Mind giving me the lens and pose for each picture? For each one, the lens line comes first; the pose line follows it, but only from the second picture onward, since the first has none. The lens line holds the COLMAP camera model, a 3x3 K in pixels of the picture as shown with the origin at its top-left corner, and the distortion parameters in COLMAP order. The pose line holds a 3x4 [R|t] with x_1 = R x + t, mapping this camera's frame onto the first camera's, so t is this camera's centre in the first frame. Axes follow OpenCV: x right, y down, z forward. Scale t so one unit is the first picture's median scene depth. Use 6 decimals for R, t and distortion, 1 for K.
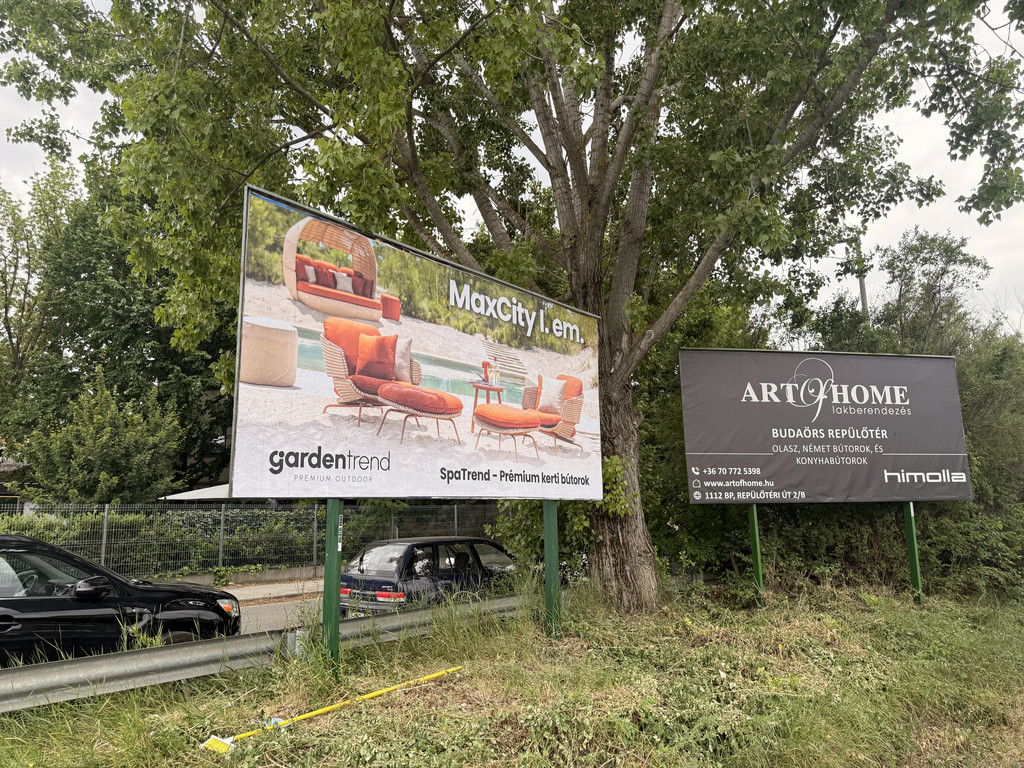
lens RADIAL K [[727.2, 0, 503.8], [0, 727.2, 381.1], [0, 0, 1]] dist [0.114391, -0.208797]
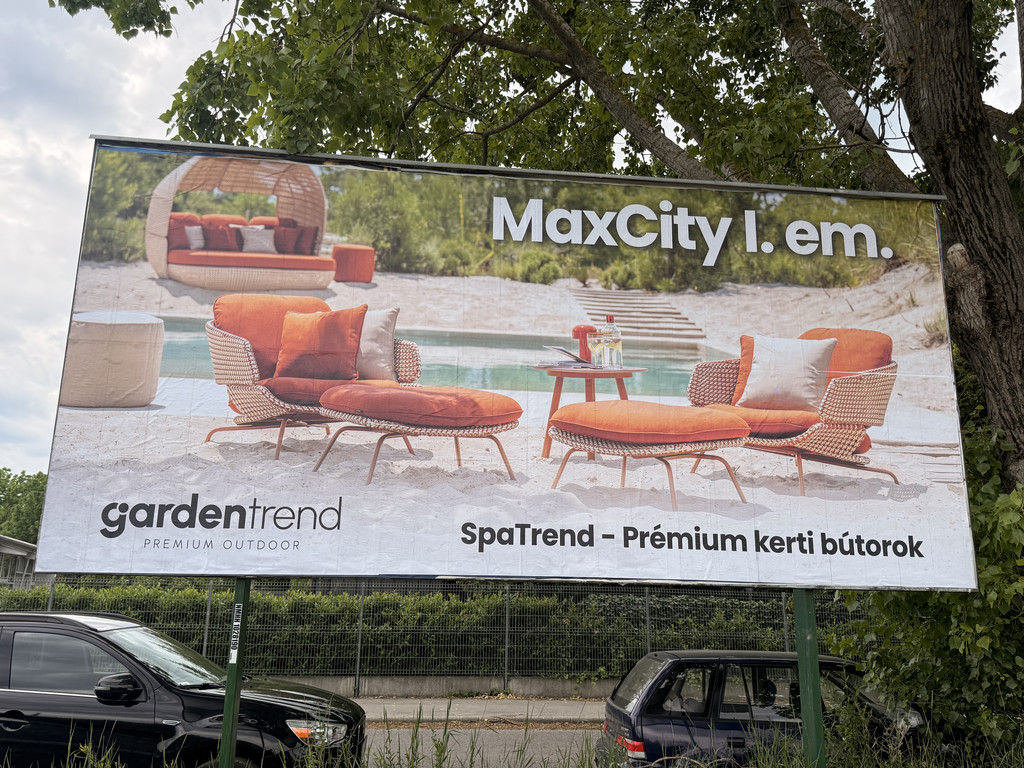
lens RADIAL K [[857.8, 0, 502.8], [0, 857.8, 387.0], [0, 0, 1]] dist [0.083543, -0.109671]
pose [[0.716067, -0.144926, -0.682821, 0.397825], [0.099096, 0.989408, -0.106078, 0.087851], [0.690962, 0.008294, 0.722844, 0.540524]]
